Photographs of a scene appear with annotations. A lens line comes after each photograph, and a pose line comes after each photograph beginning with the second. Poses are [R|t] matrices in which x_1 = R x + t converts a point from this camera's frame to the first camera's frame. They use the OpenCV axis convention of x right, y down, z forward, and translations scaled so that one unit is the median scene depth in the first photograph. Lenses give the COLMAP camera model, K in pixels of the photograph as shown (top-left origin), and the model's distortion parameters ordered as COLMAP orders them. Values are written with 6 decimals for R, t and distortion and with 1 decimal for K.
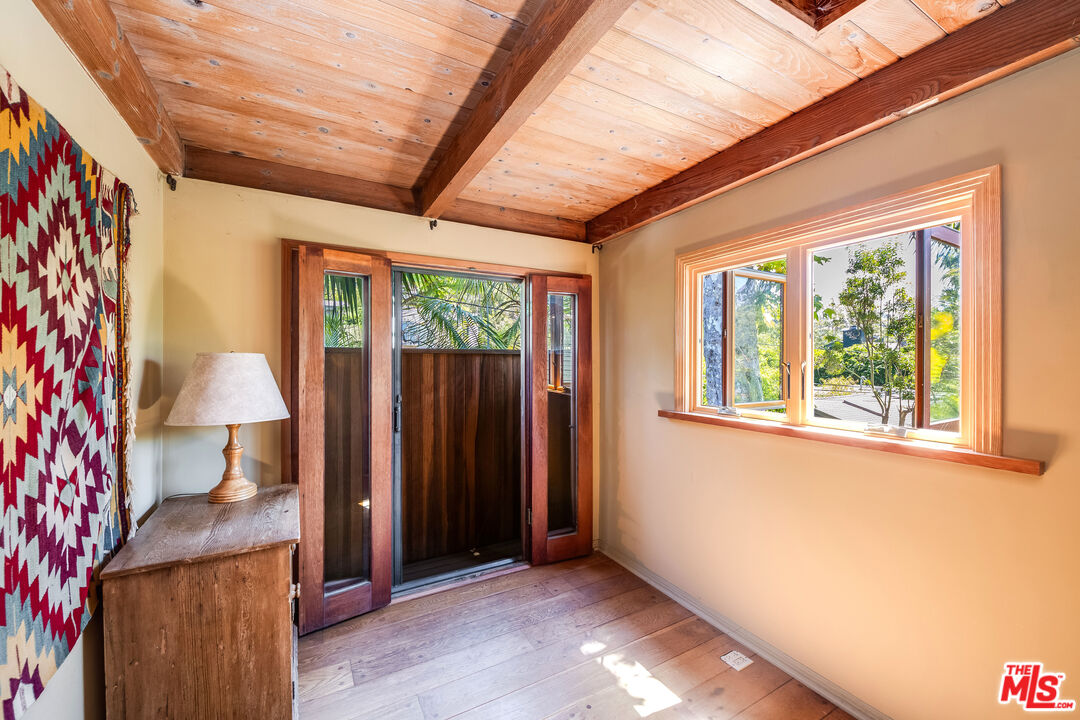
lens RADIAL K [[423.4, 0, 540.0], [0, 423.4, 360.0], [0, 0, 1]] dist [-0.002813, -0.000509]
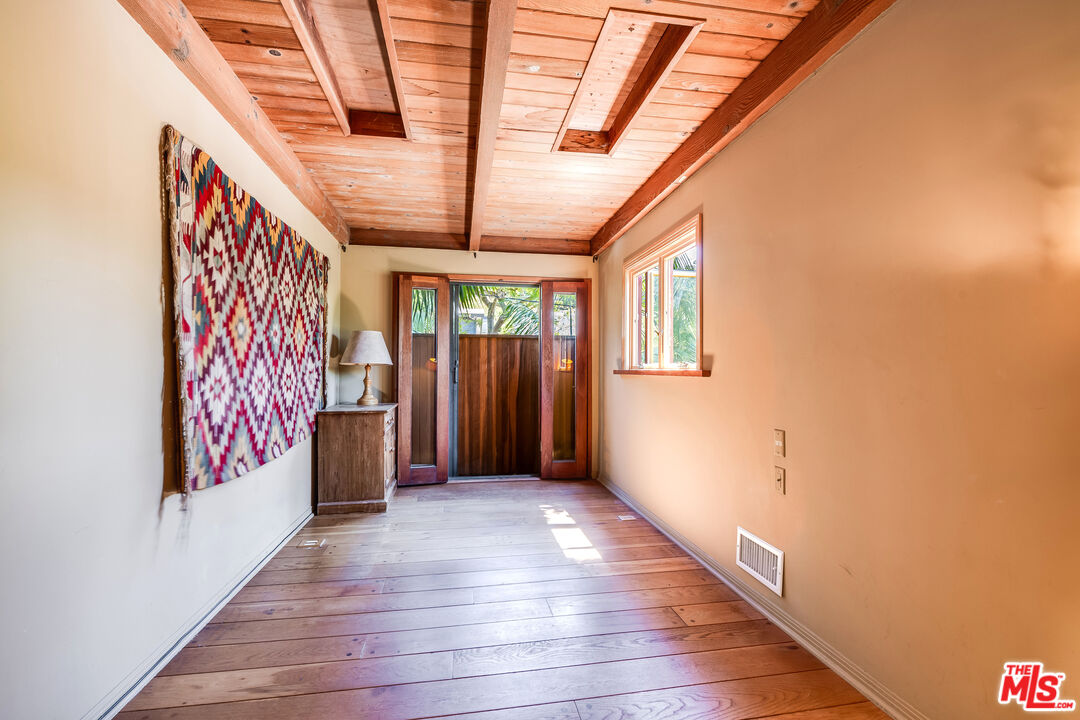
lens RADIAL K [[473.3, 0, 540.0], [0, 473.3, 360.0], [0, 0, 1]] dist [0.000067, -0.000116]
pose [[0.943990, -0.003733, -0.329953, 0.699902], [-0.003140, 0.999789, -0.020292, 0.143674], [0.329959, 0.020191, 0.943779, -0.754850]]
